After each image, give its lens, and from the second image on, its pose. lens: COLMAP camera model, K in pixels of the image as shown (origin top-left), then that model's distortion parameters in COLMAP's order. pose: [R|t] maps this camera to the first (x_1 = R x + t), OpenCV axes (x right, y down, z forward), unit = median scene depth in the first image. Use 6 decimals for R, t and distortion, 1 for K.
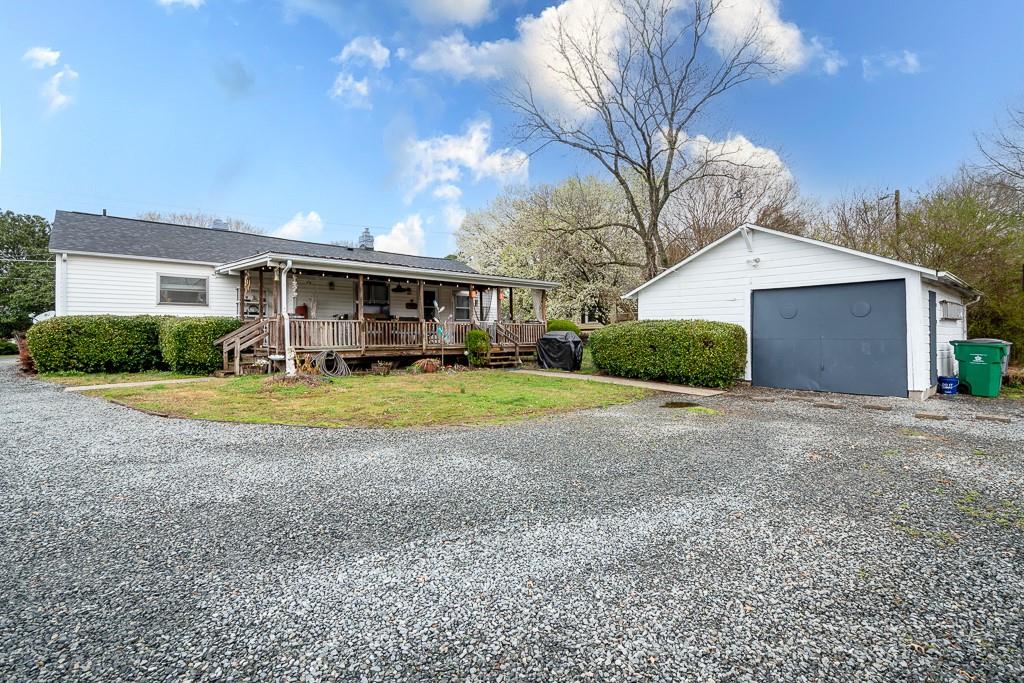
lens RADIAL K [[475.2, 0, 512.0], [0, 475.2, 341.5], [0, 0, 1]] dist [-0.000158, -0.000354]
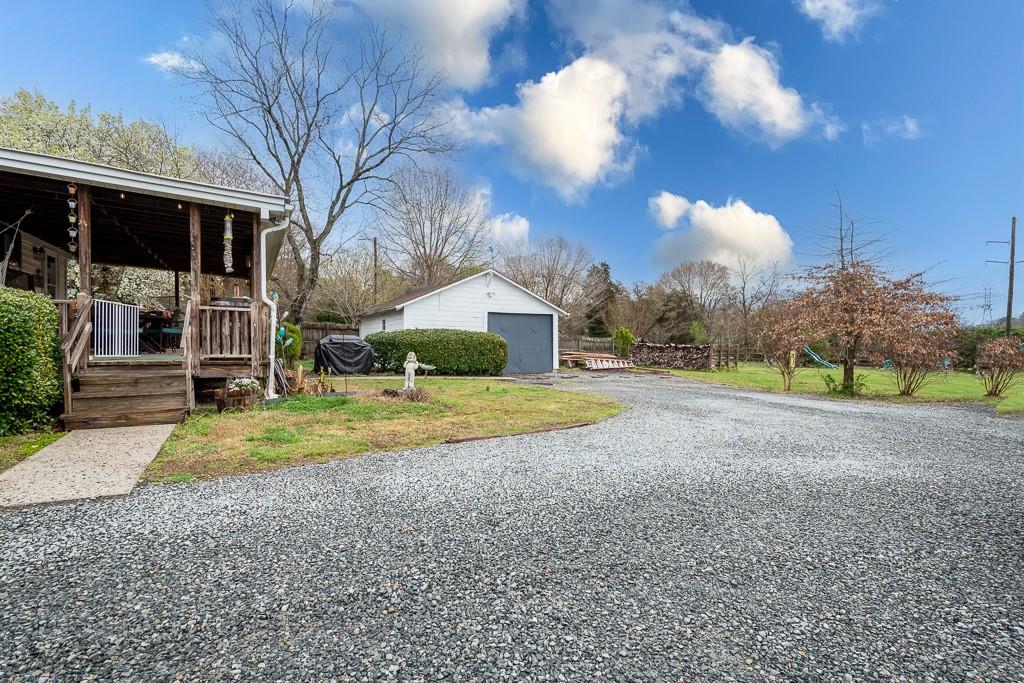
lens RADIAL K [[475.2, 0, 512.0], [0, 475.2, 341.5], [0, 0, 1]] dist [-0.000158, -0.000354]
pose [[0.255900, 0.006989, 0.966678, -0.848977], [-0.001503, 0.999976, -0.006832, -0.002229], [-0.966702, 0.000295, 0.255905, 0.465723]]
